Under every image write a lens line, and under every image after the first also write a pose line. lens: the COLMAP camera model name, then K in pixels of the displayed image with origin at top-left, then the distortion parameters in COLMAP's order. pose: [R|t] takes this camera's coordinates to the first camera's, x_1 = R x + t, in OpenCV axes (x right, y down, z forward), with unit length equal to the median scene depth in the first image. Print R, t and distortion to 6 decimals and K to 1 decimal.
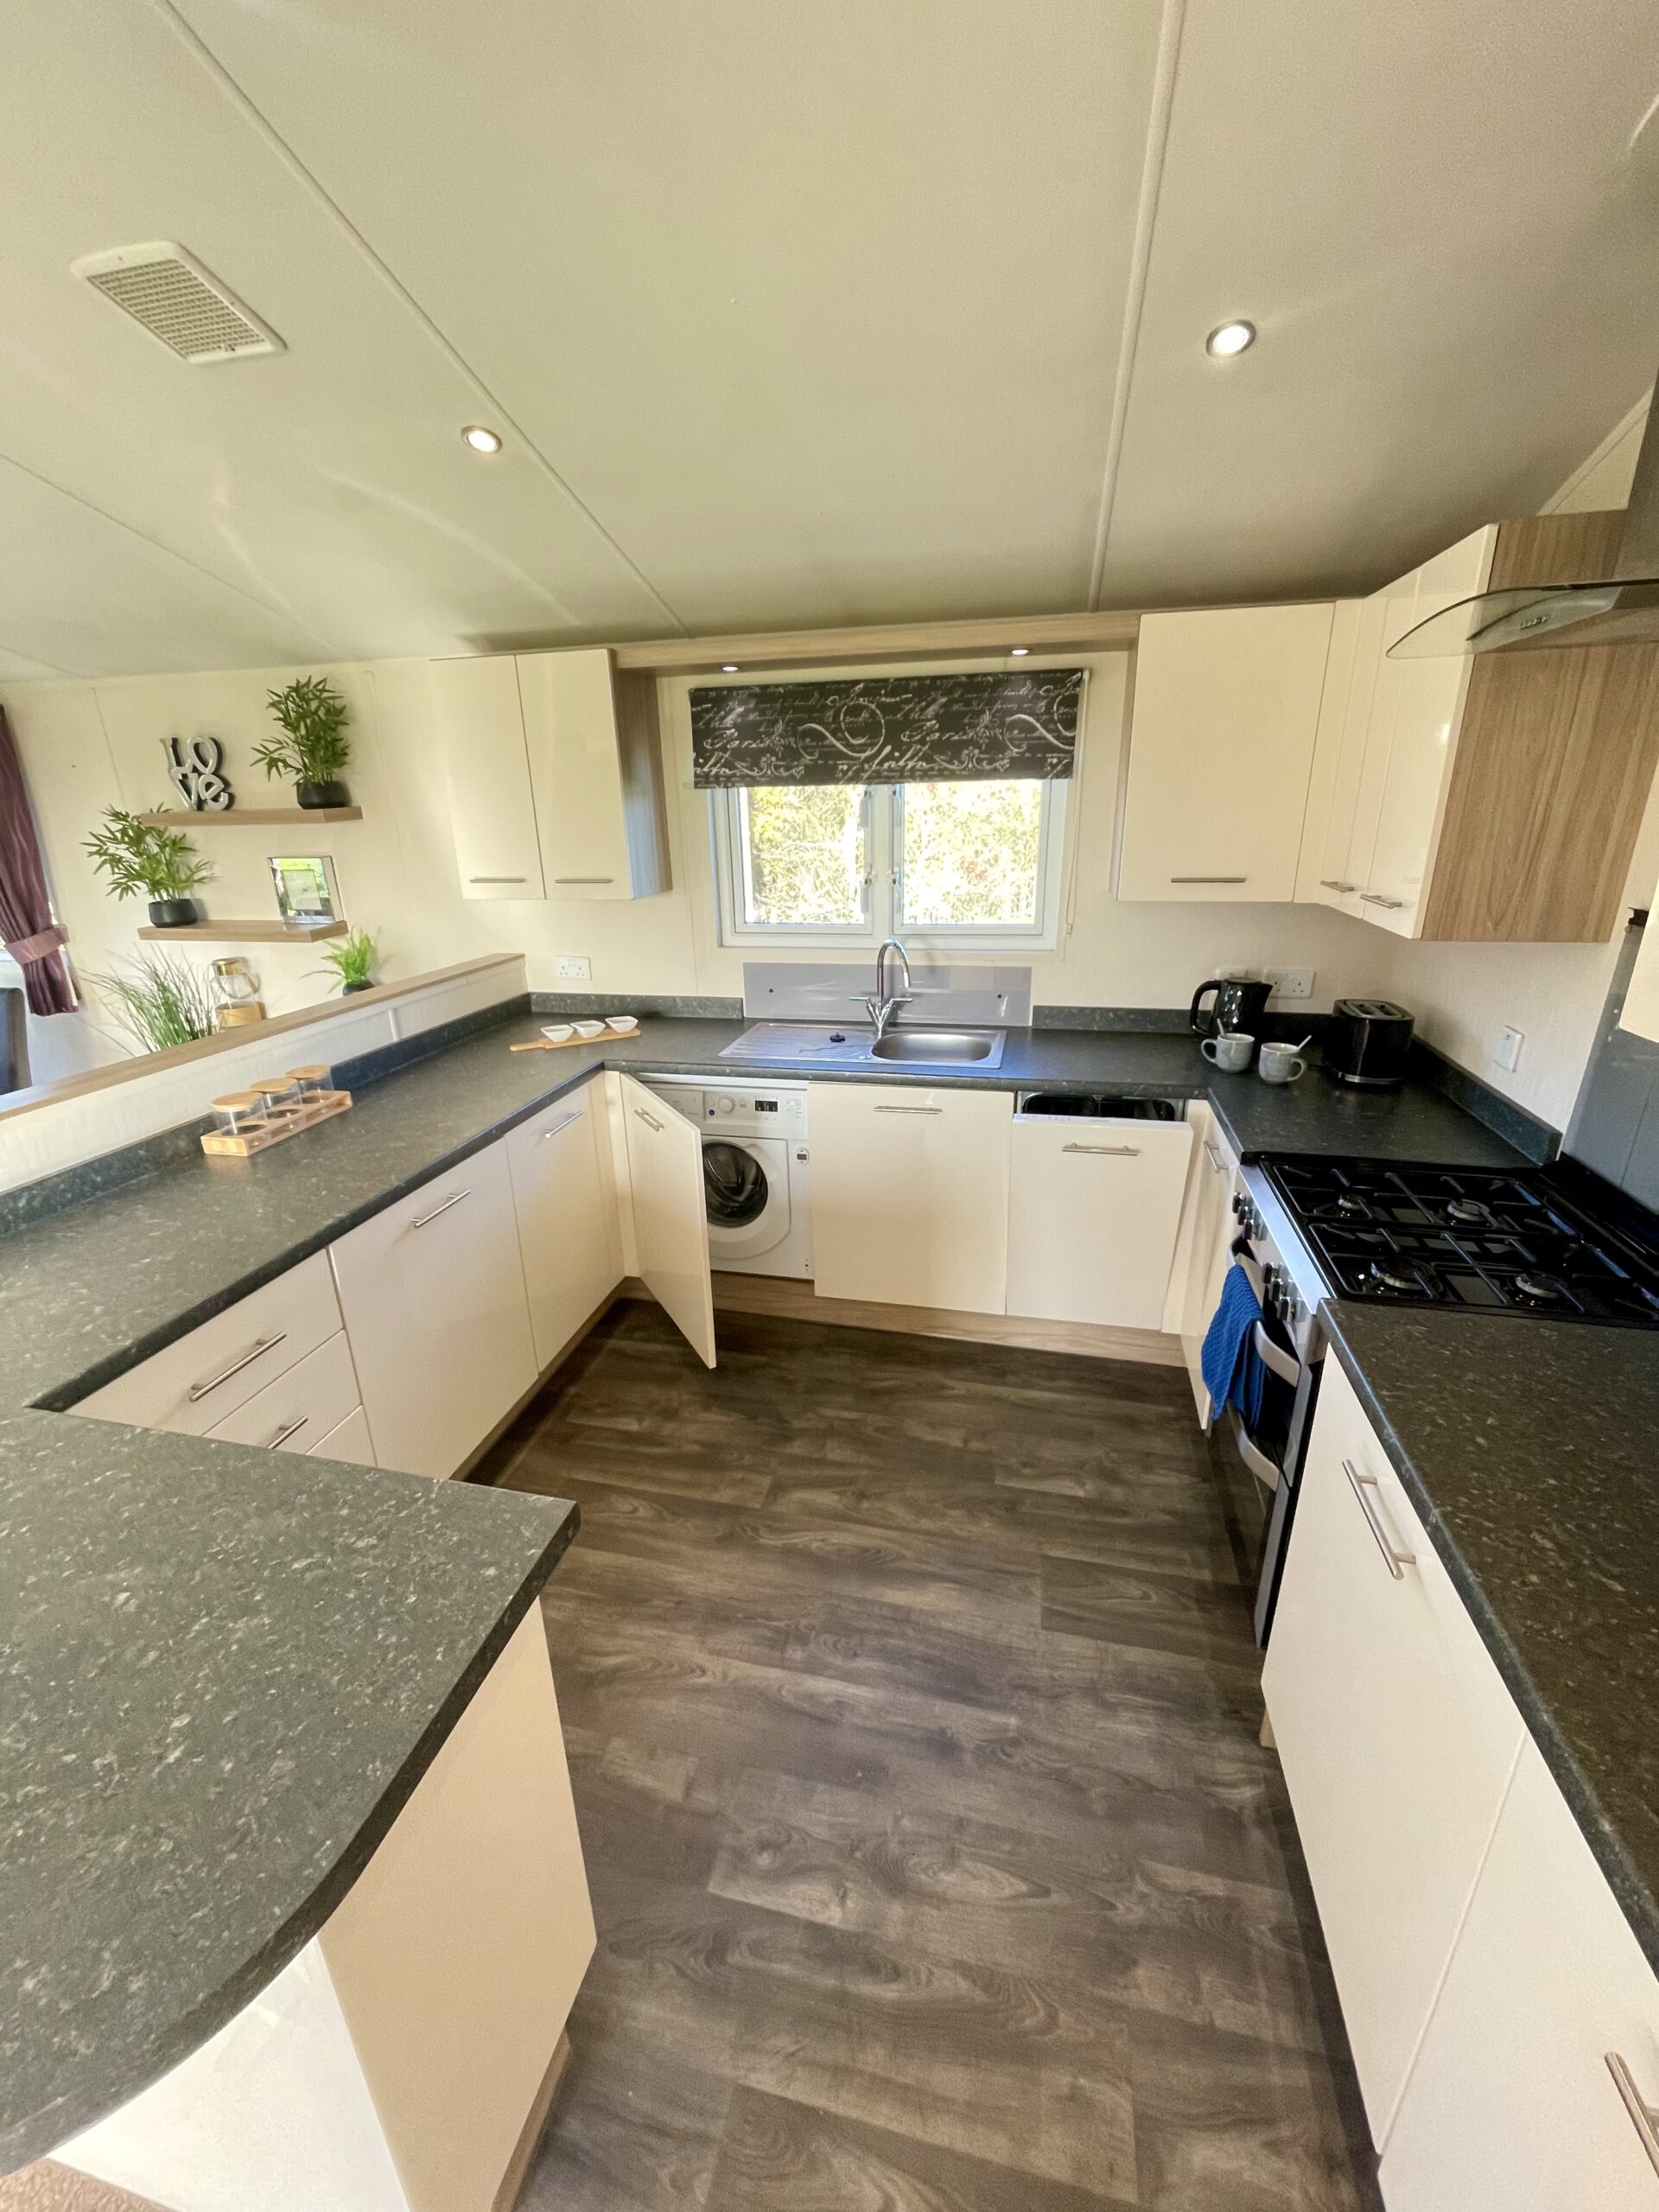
lens RADIAL K [[887.7, 0, 836.2], [0, 887.7, 1109.6], [0, 0, 1]] dist [-0.007496, 0.000402]
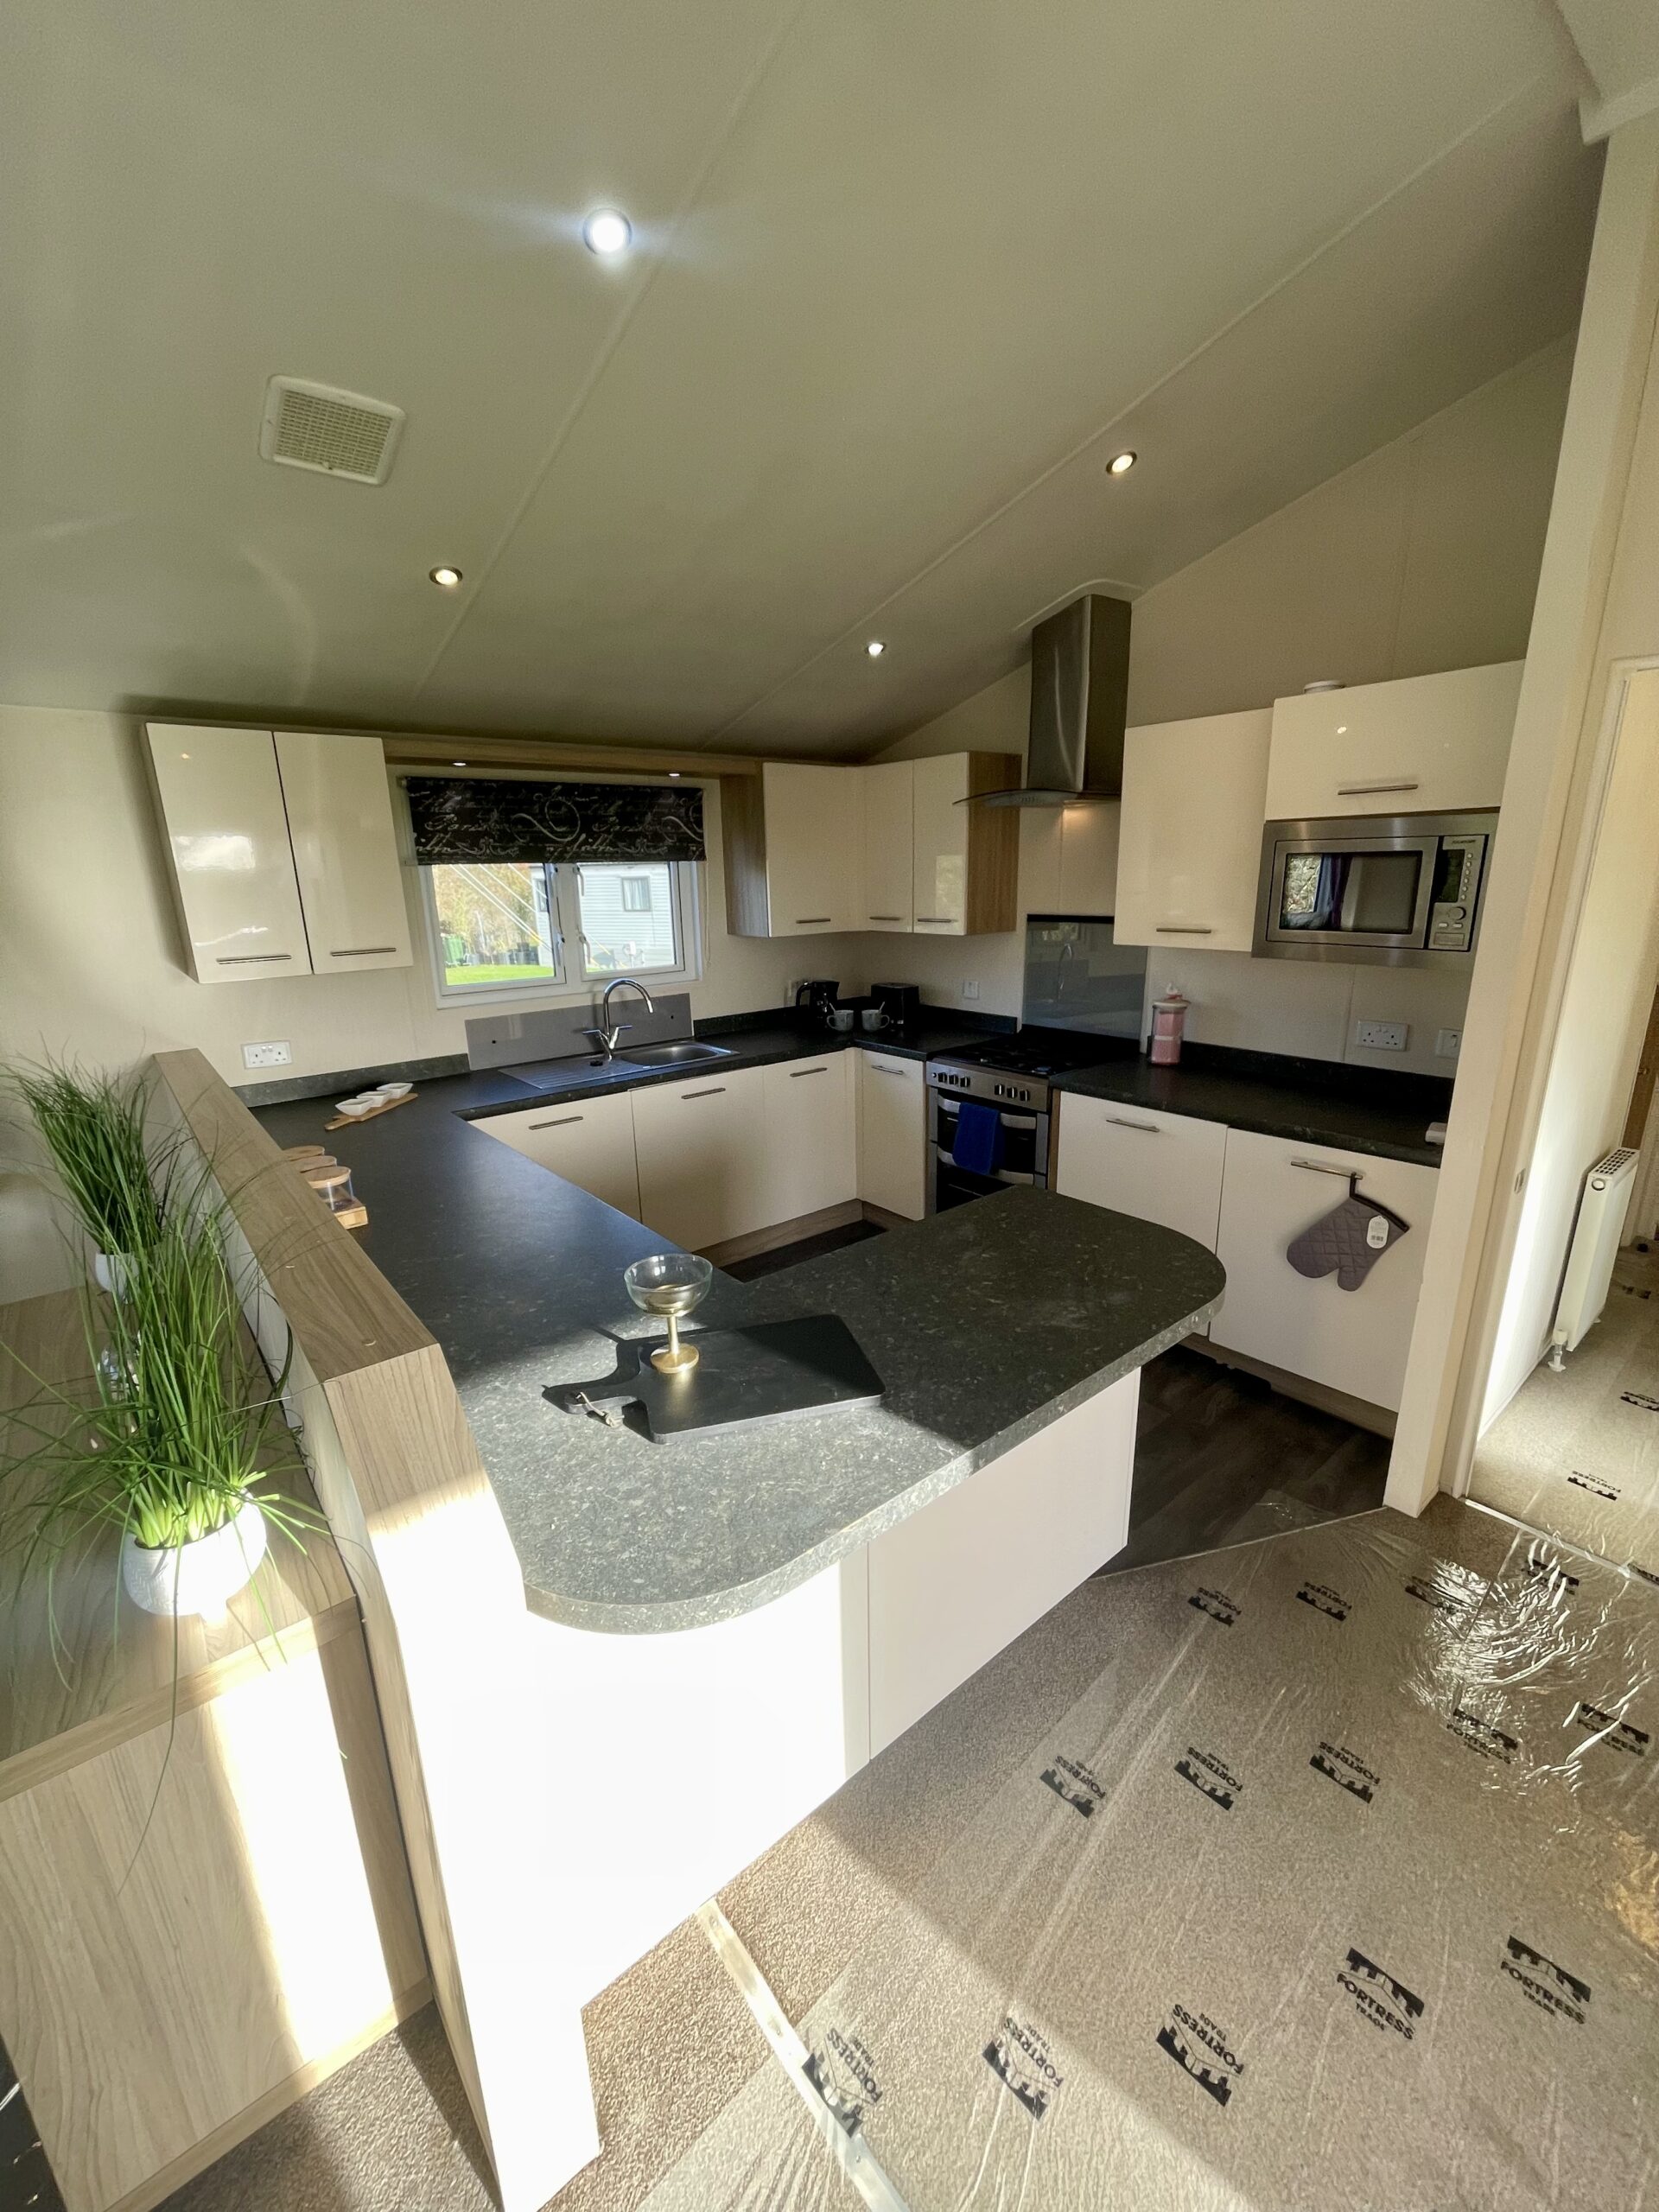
lens RADIAL K [[887.7, 0, 831.6], [0, 887.7, 1108.3], [0, 0, 1]] dist [-0.007496, 0.000402]
pose [[0.611526, -0.197681, 0.766132, -0.791397], [0.273185, 0.961493, 0.030033, 0.033593], [-0.742567, 0.190930, 0.641981, -0.020051]]
